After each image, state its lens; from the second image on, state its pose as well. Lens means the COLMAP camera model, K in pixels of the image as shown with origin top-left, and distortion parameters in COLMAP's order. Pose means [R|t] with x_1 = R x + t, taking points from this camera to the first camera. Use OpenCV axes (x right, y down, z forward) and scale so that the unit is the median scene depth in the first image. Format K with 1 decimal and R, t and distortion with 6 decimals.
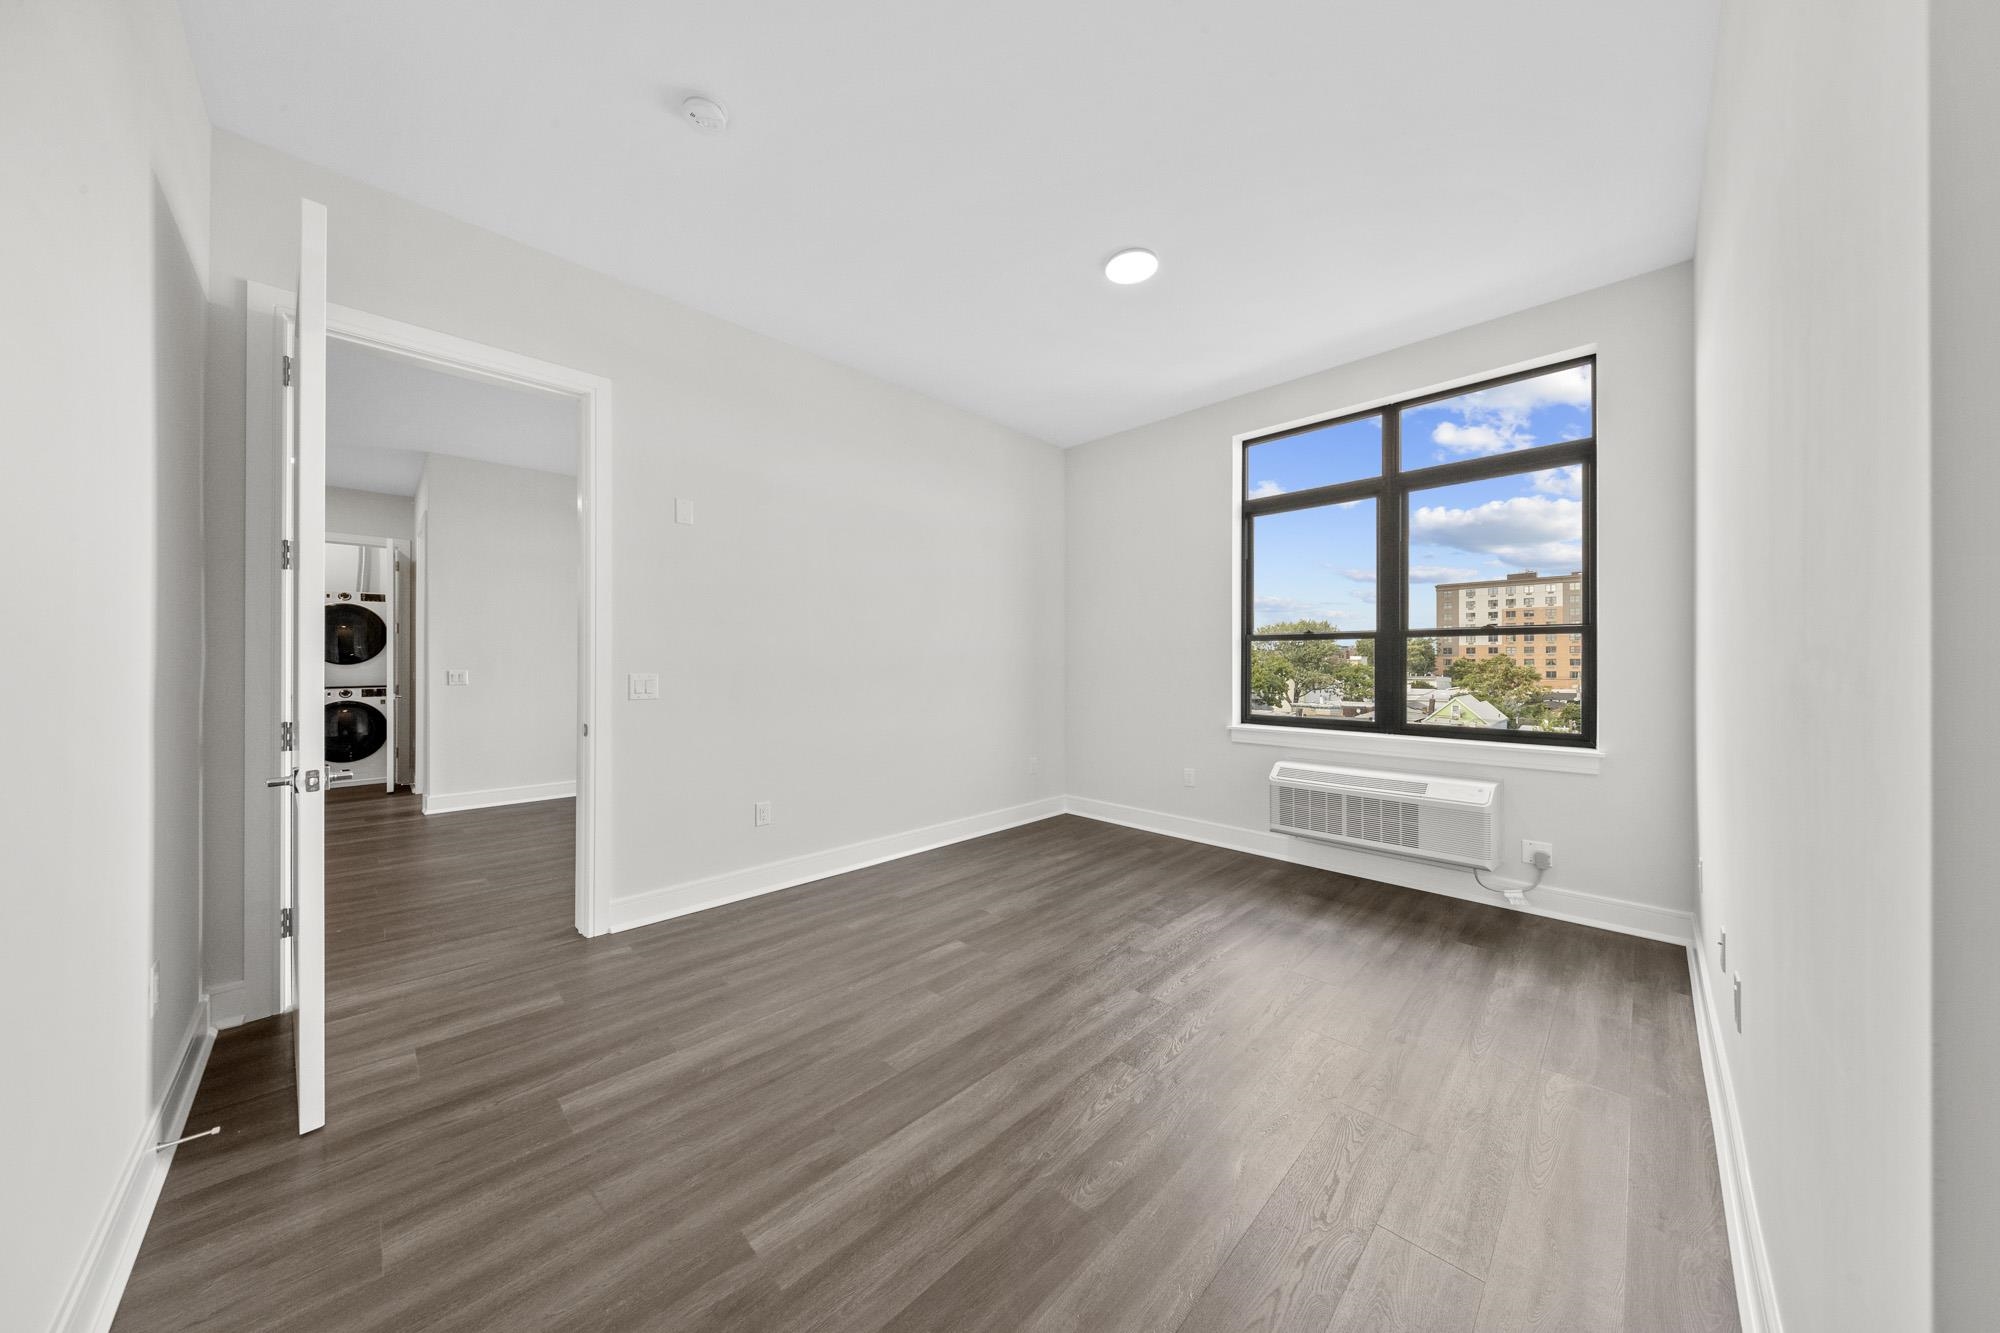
lens RADIAL K [[638.6, 0, 1004.5], [0, 638.6, 661.2], [0, 0, 1]] dist [0.005228, -0.001022]
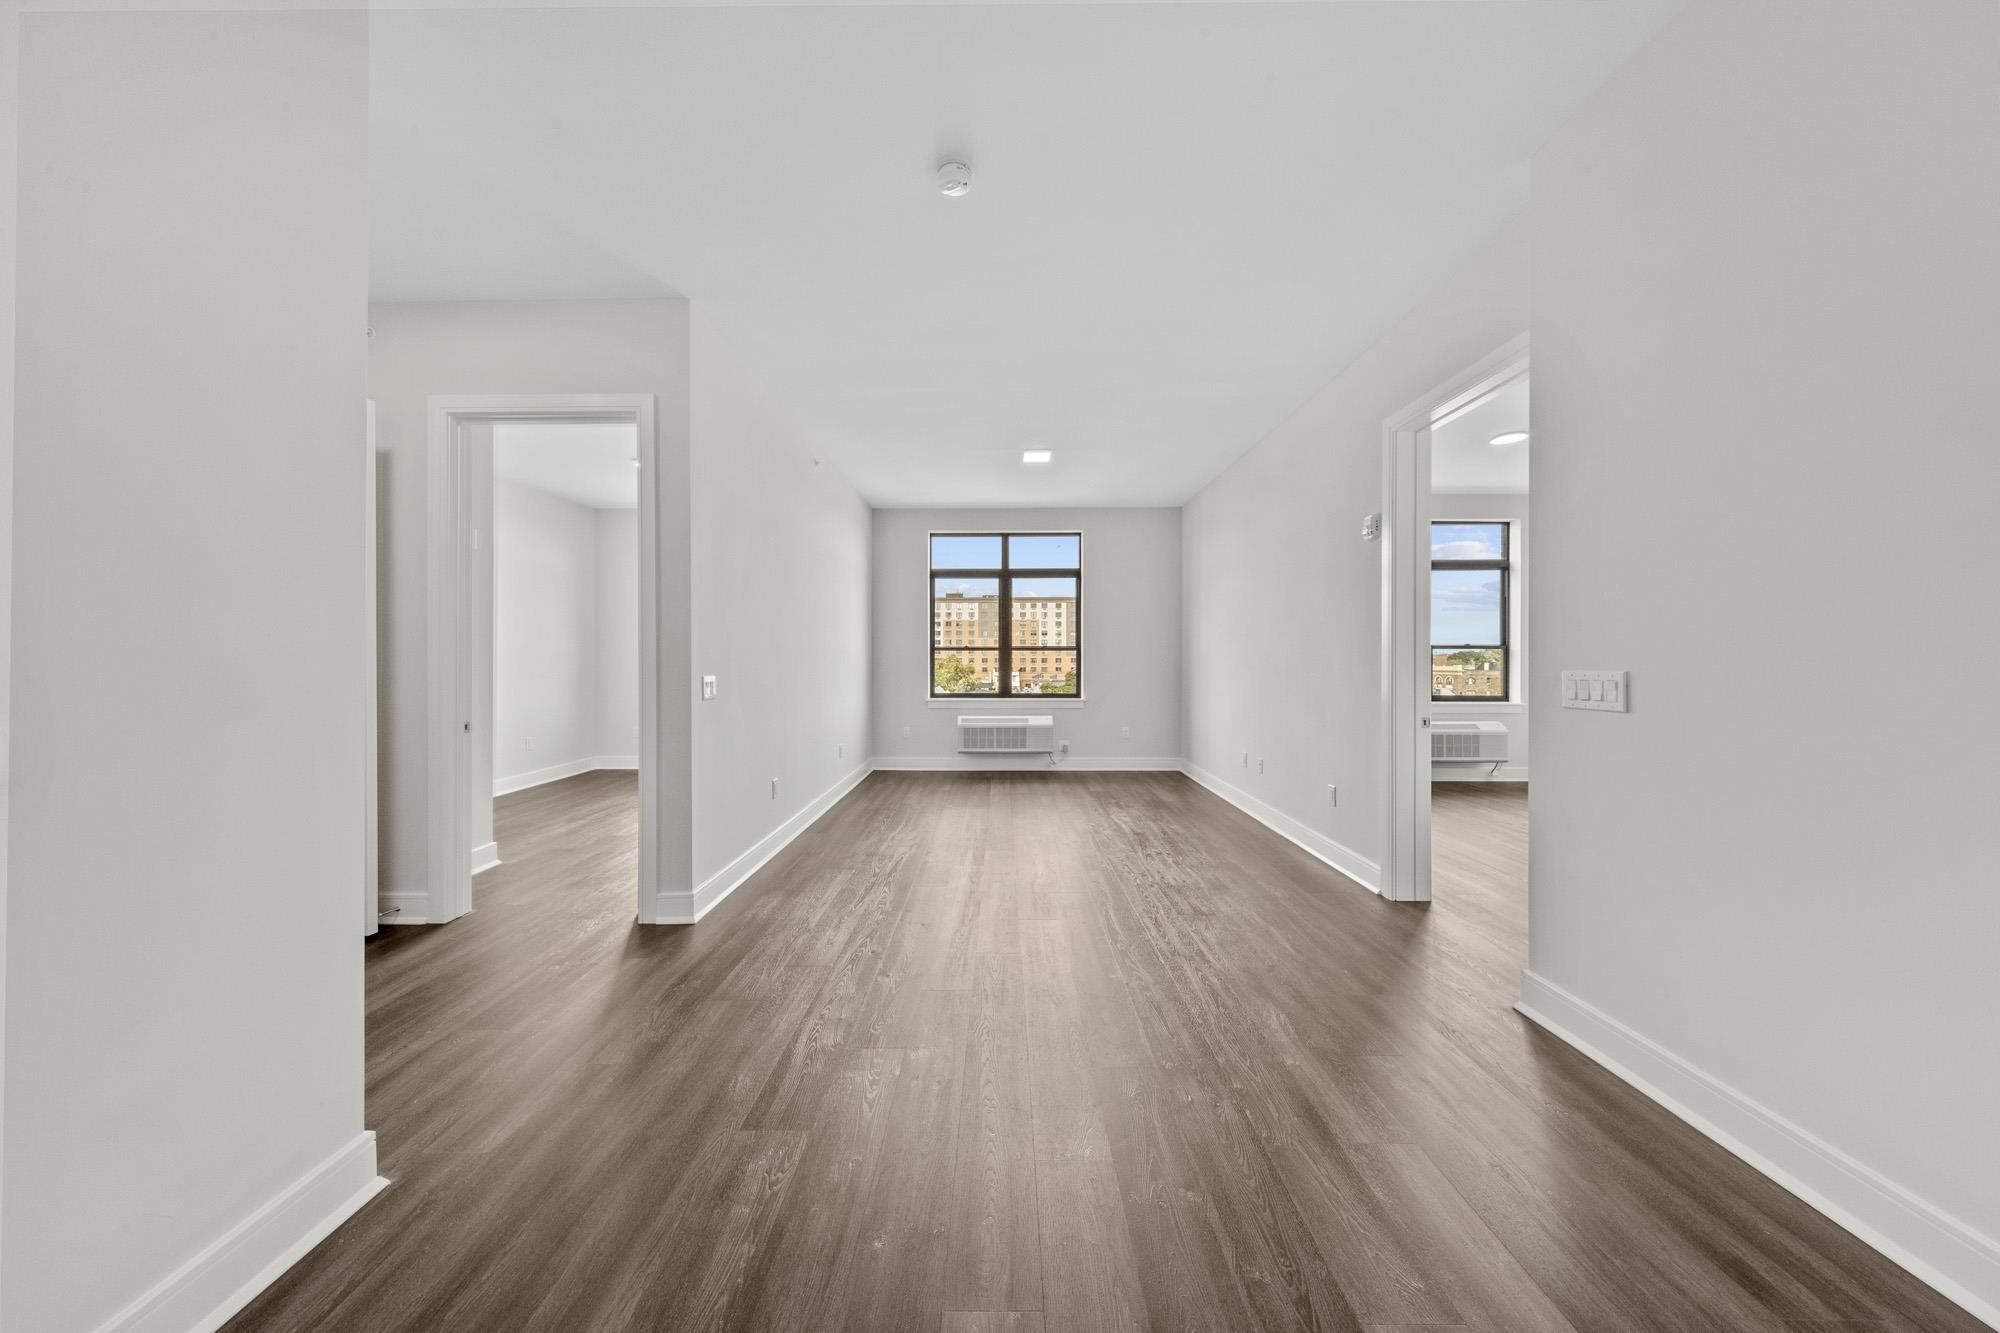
lens RADIAL K [[638.6, 0, 993.4], [0, 638.6, 659.1], [0, 0, 1]] dist [0.005228, -0.001022]
pose [[0.736027, 0.001247, 0.676951, -0.817564], [0.000262, 0.999998, -0.002126, -0.003333], [-0.676952, 0.001742, 0.736025, -0.466769]]
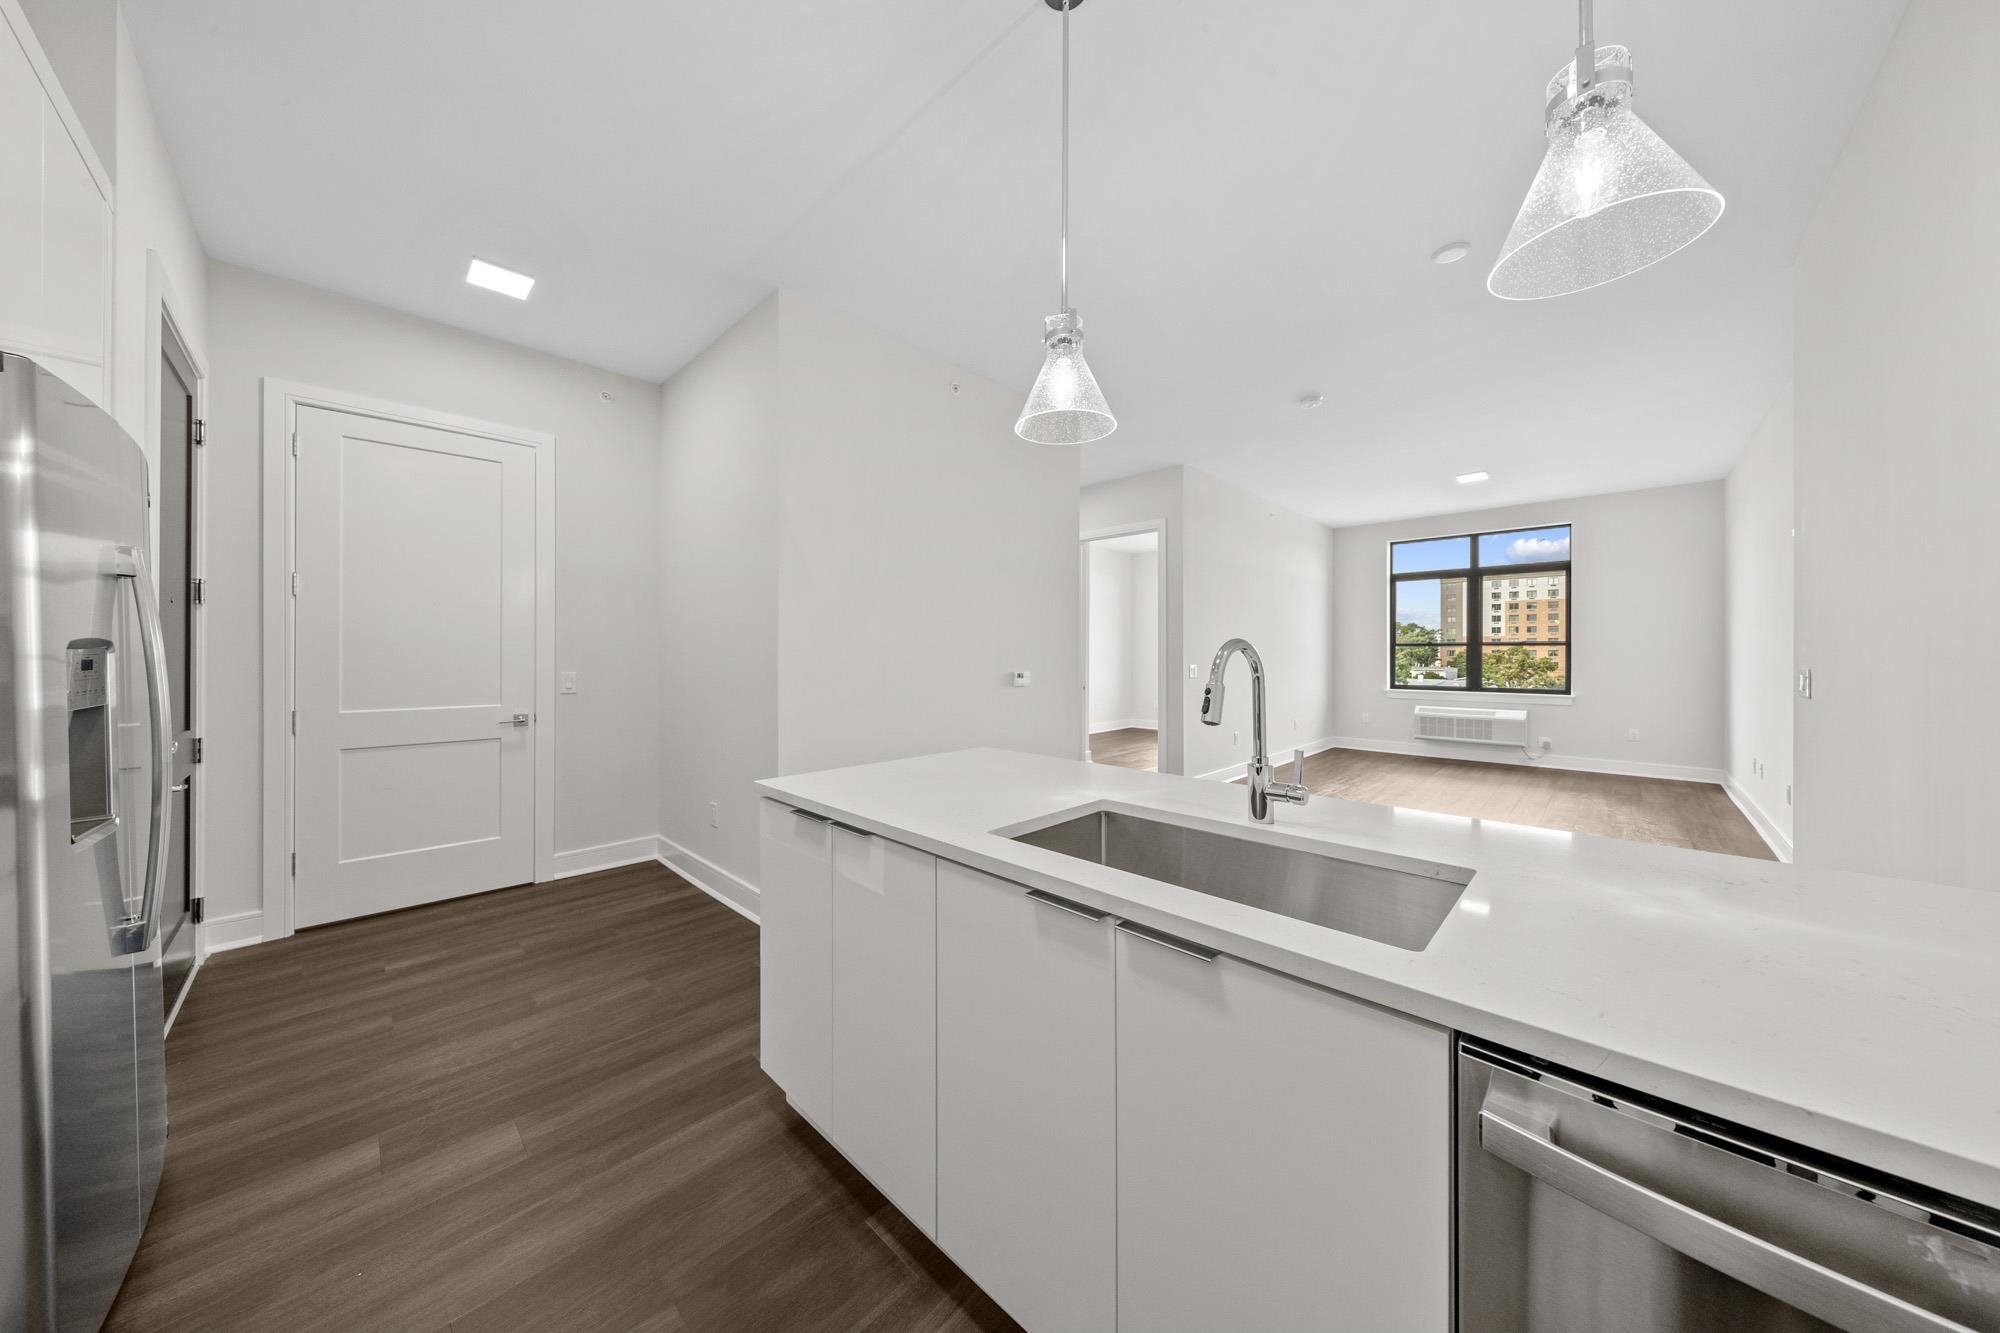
lens RADIAL K [[638.6, 0, 998.1], [0, 638.6, 654.4], [0, 0, 1]] dist [0.005228, -0.001022]
pose [[0.999966, 0.001560, -0.008062, -0.986278], [-0.001528, 0.999991, 0.003966, -0.014961], [0.008068, -0.003954, 0.999960, -1.164551]]
